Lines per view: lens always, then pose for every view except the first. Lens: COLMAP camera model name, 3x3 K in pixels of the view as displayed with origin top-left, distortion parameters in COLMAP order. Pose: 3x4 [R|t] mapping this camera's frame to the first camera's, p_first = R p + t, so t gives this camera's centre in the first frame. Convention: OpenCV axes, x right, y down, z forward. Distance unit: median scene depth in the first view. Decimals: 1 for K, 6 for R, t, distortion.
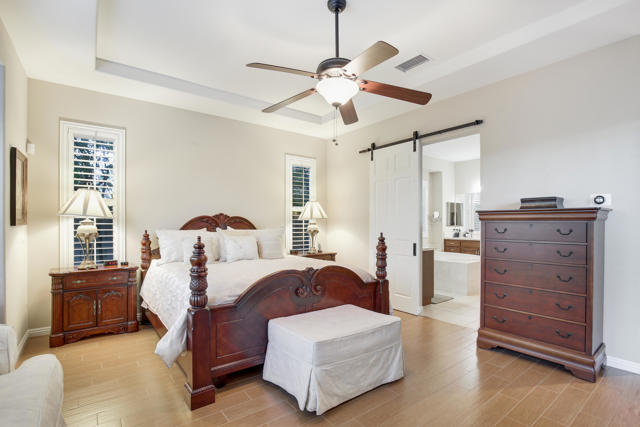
lens RADIAL K [[305.8, 0, 320.4], [0, 305.8, 219.7], [0, 0, 1]] dist [-0.030540, 0.000305]
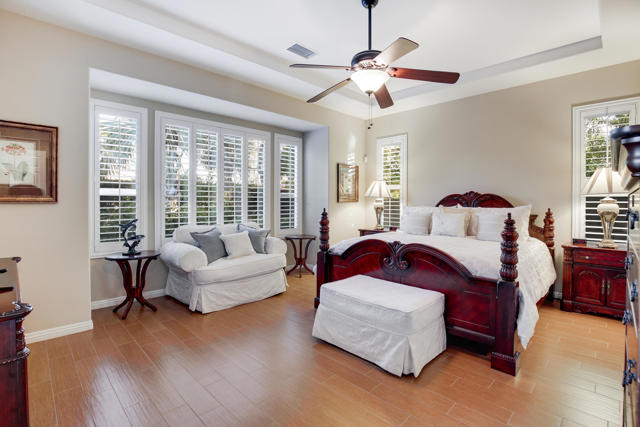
lens RADIAL K [[301.7, 0, 363.7], [0, 301.7, 201.1], [0, 0, 1]] dist [-0.028509, 0.000041]
pose [[0.211603, -0.001098, -0.977355, 0.936149], [0.011653, 0.999931, 0.001399, 0.008796], [0.977286, -0.011685, 0.211602, 0.613315]]
